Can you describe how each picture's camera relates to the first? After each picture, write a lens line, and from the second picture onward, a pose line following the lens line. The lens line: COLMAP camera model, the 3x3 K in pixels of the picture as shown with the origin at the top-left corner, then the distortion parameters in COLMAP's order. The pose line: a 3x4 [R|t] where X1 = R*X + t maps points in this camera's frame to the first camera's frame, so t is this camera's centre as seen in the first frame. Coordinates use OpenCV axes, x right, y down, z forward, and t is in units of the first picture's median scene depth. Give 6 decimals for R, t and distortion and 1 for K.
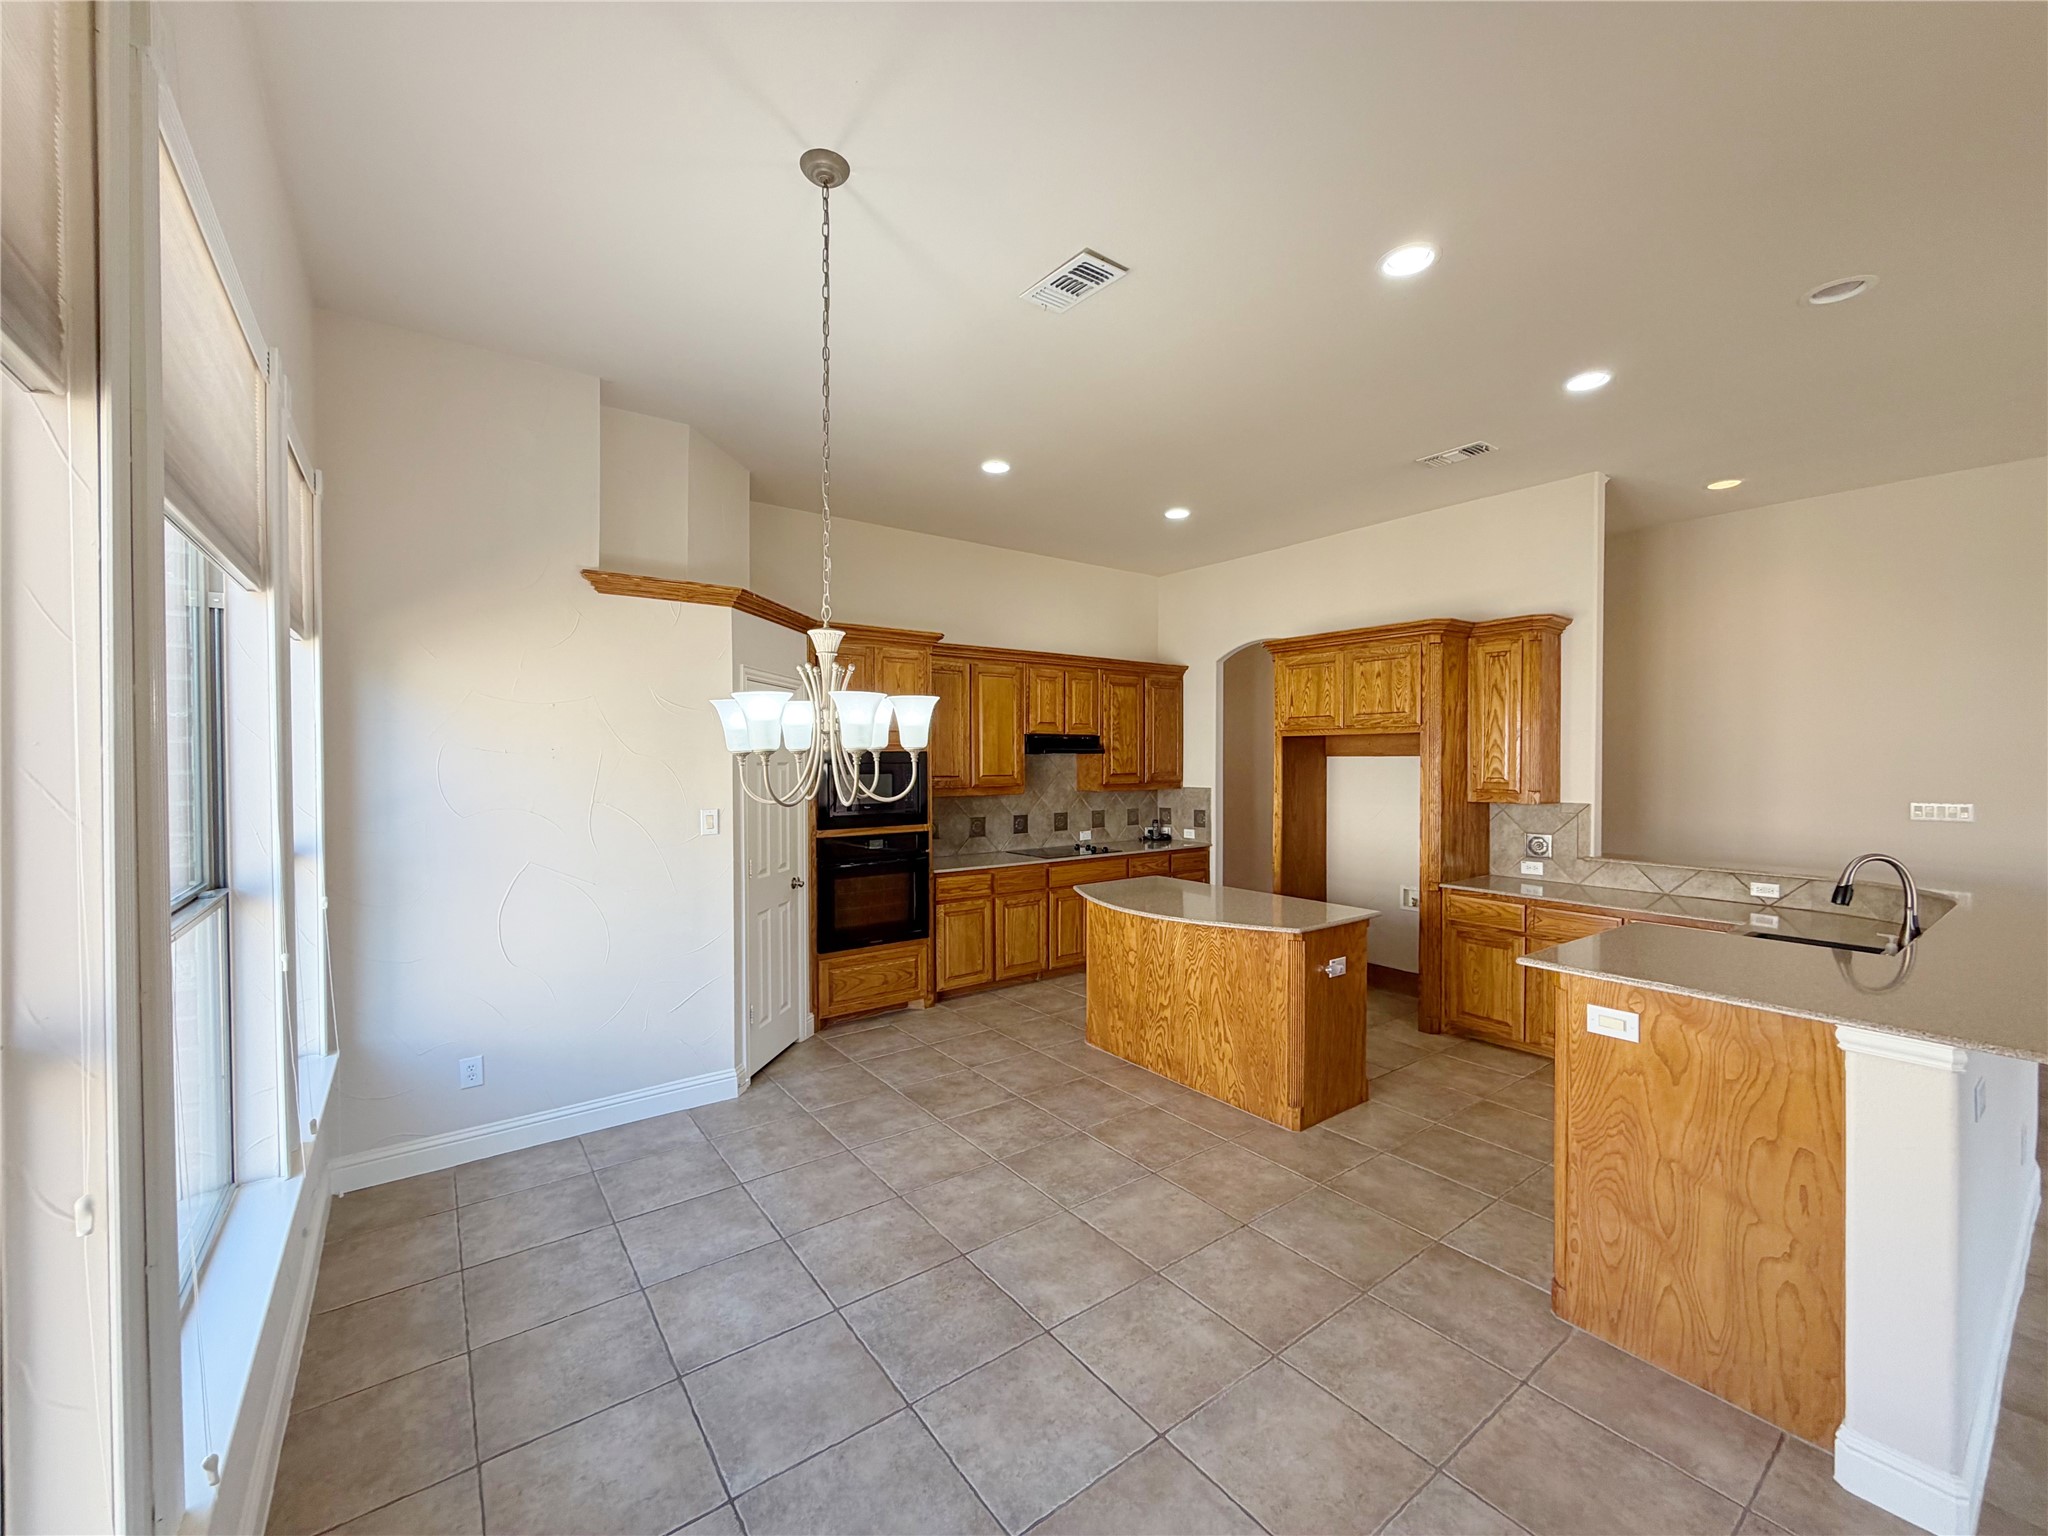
lens RADIAL K [[816.4, 0, 1018.7], [0, 816.4, 769.2], [0, 0, 1]] dist [0.001814, -0.000249]
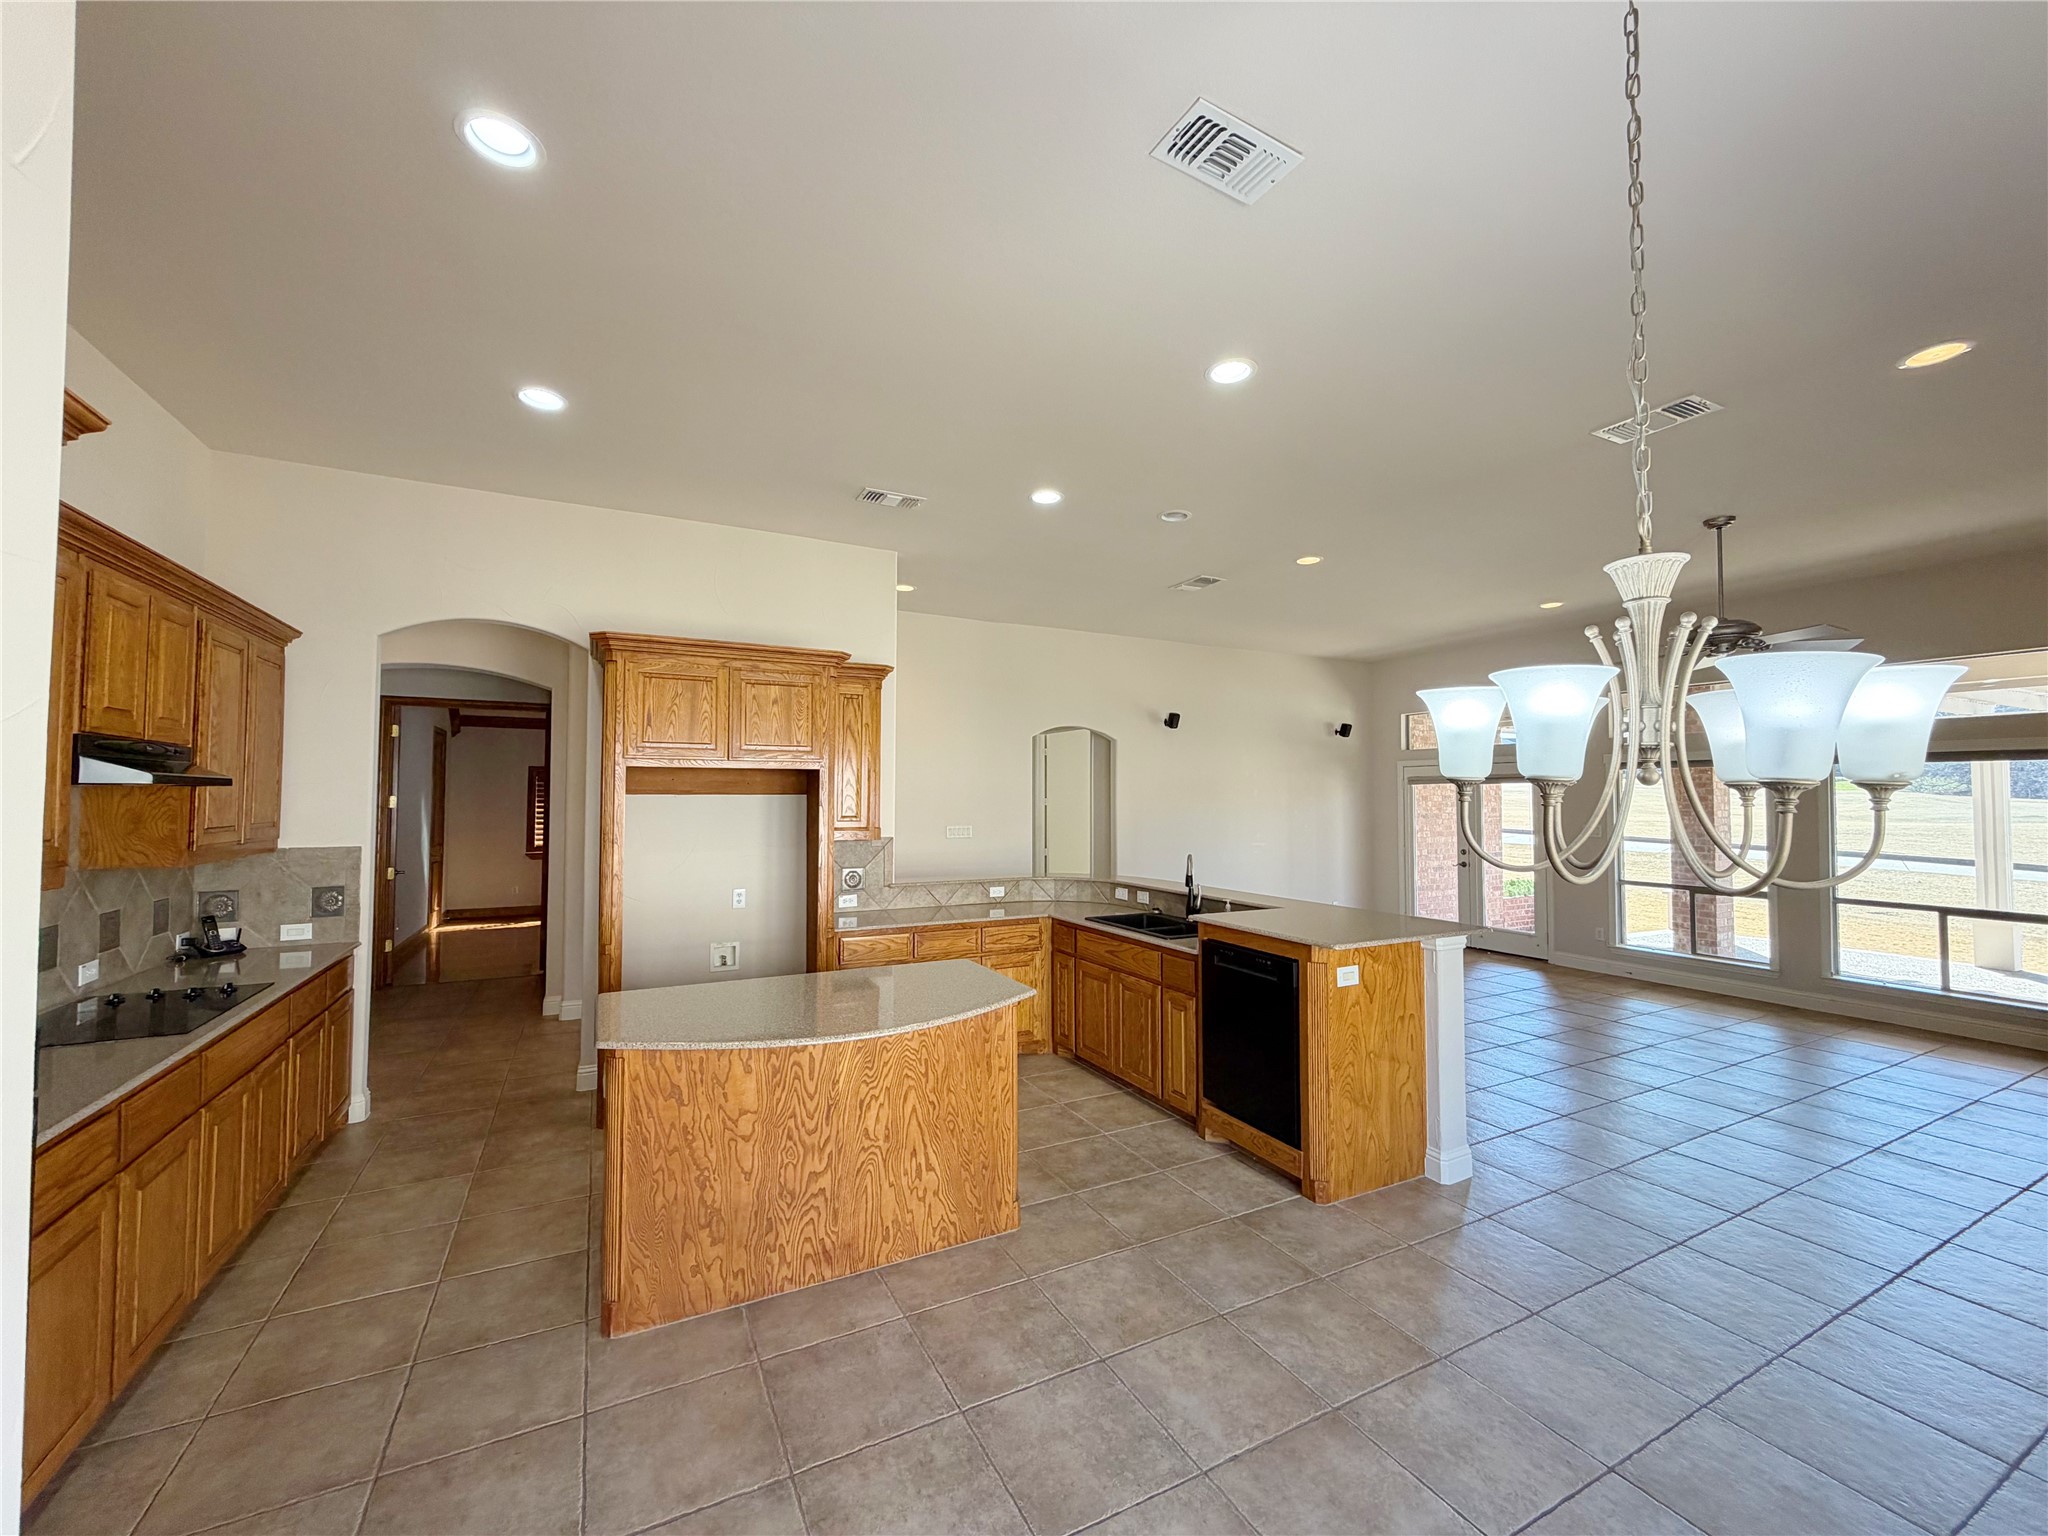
lens RADIAL K [[816.4, 0, 1017.8], [0, 816.4, 766.4], [0, 0, 1]] dist [0.001814, -0.000249]
pose [[0.159312, 0.036794, 0.986542, -0.449327], [0.011641, 0.999166, -0.039144, -0.010265], [-0.987160, 0.017721, 0.158750, 0.716285]]
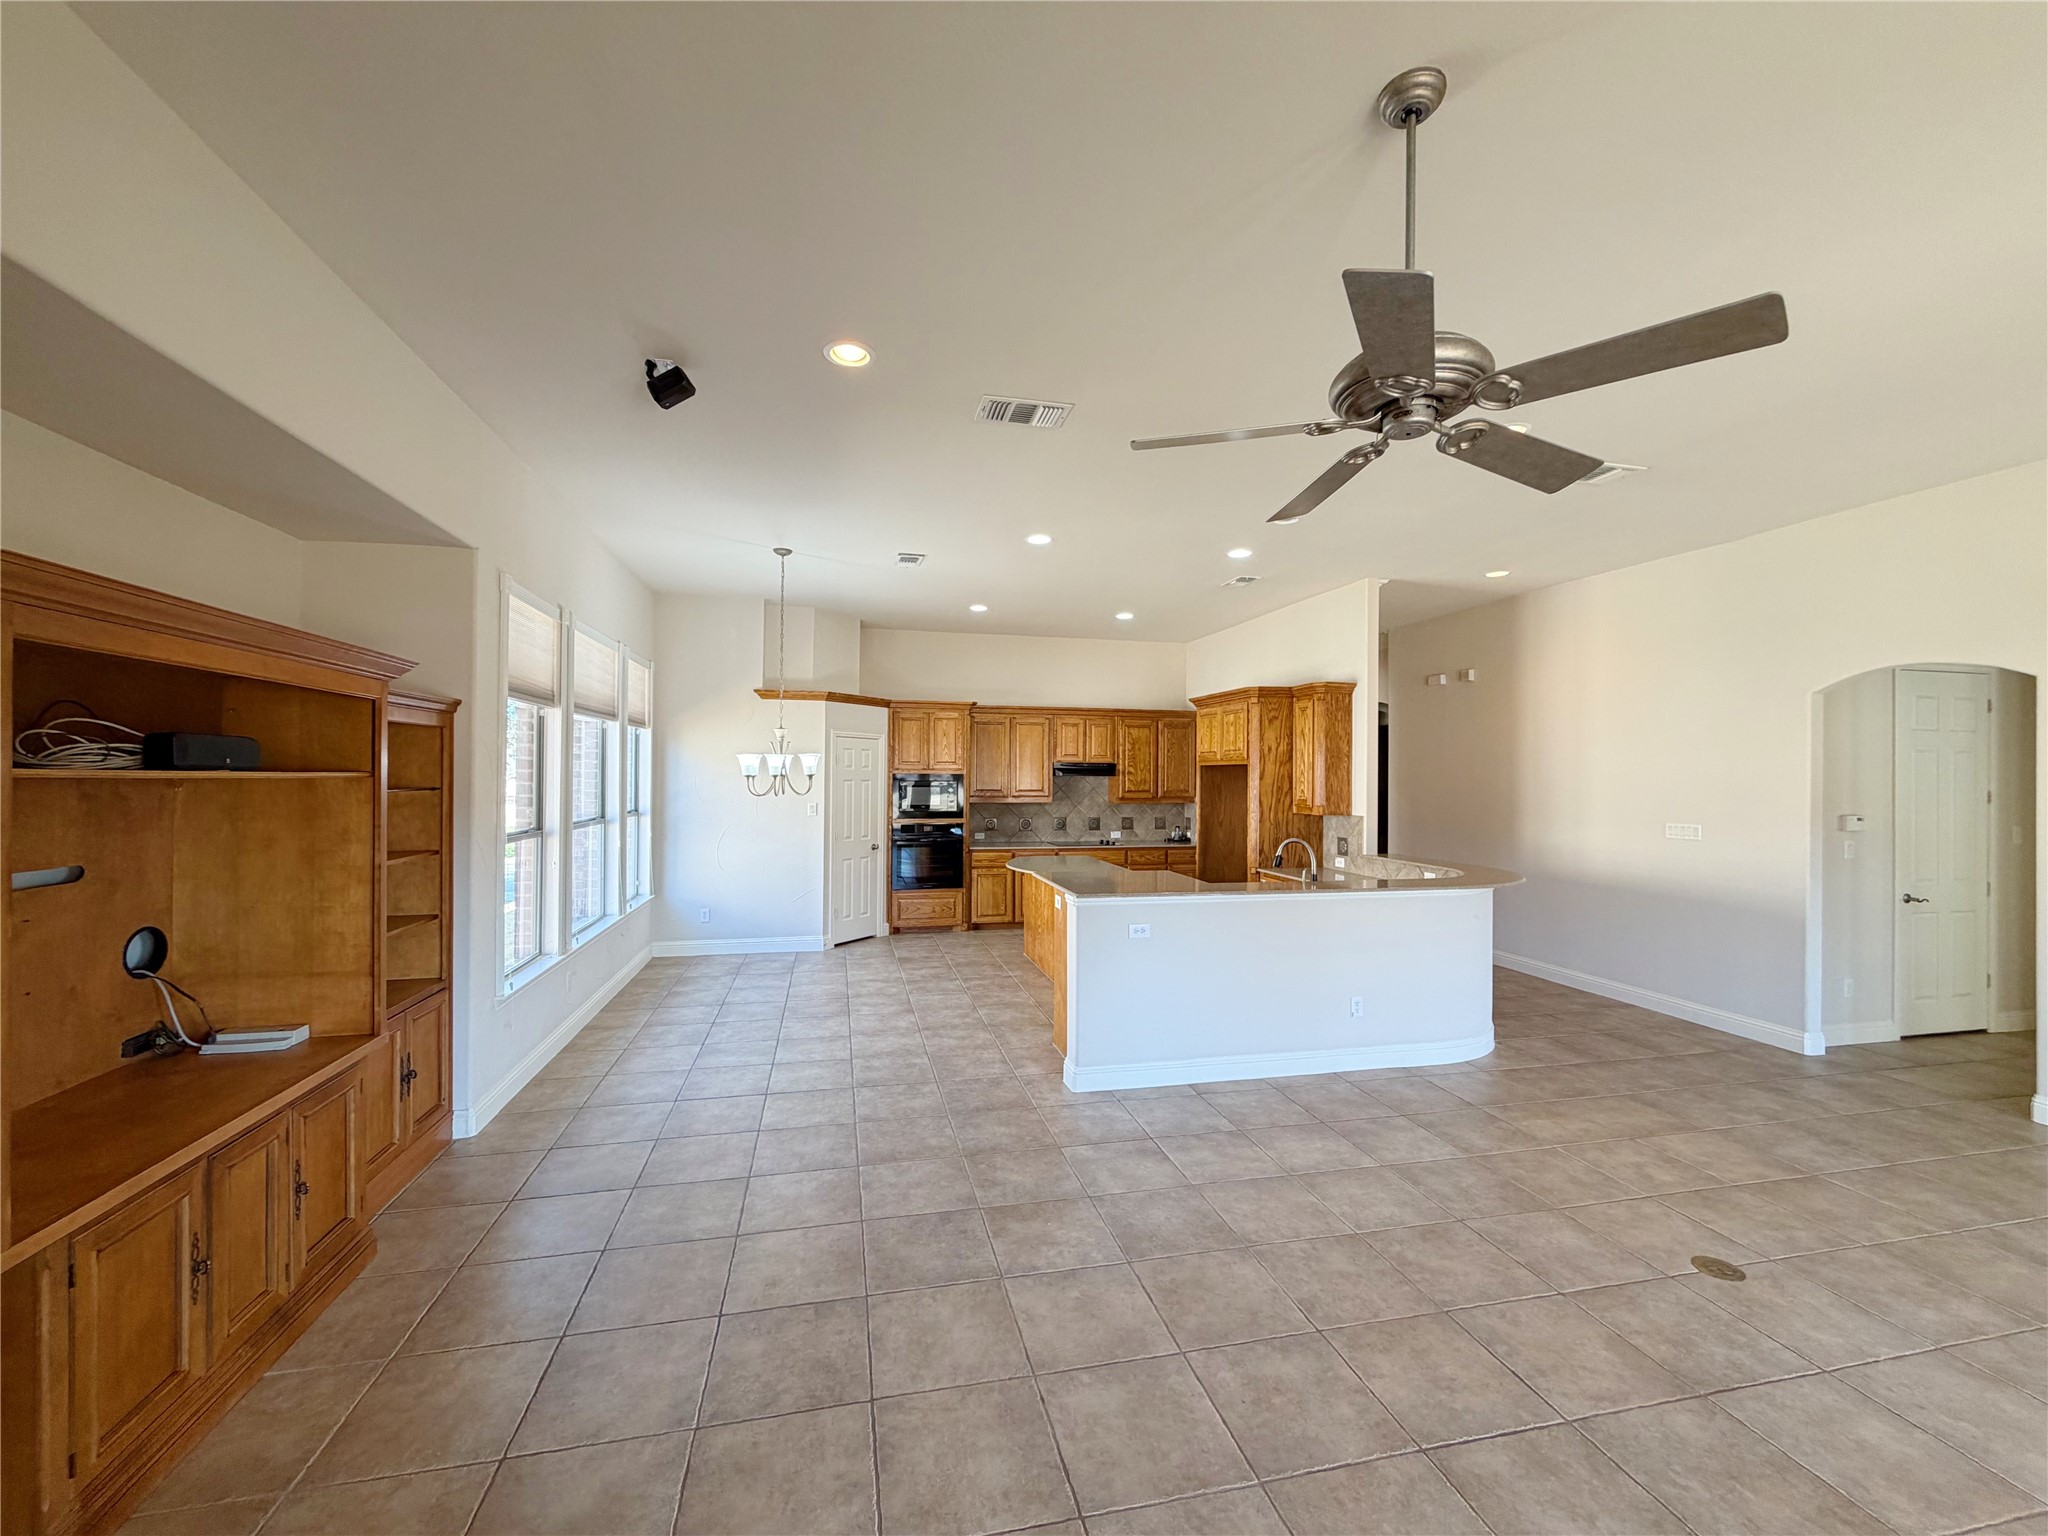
lens RADIAL K [[816.4, 0, 1021.0], [0, 816.4, 767.4], [0, 0, 1]] dist [0.001814, -0.000249]
pose [[0.916398, 0.004814, -0.400240, 0.803184], [-0.014737, 0.999656, -0.021718, -0.001514], [0.399998, 0.025801, 0.916153, -0.566518]]
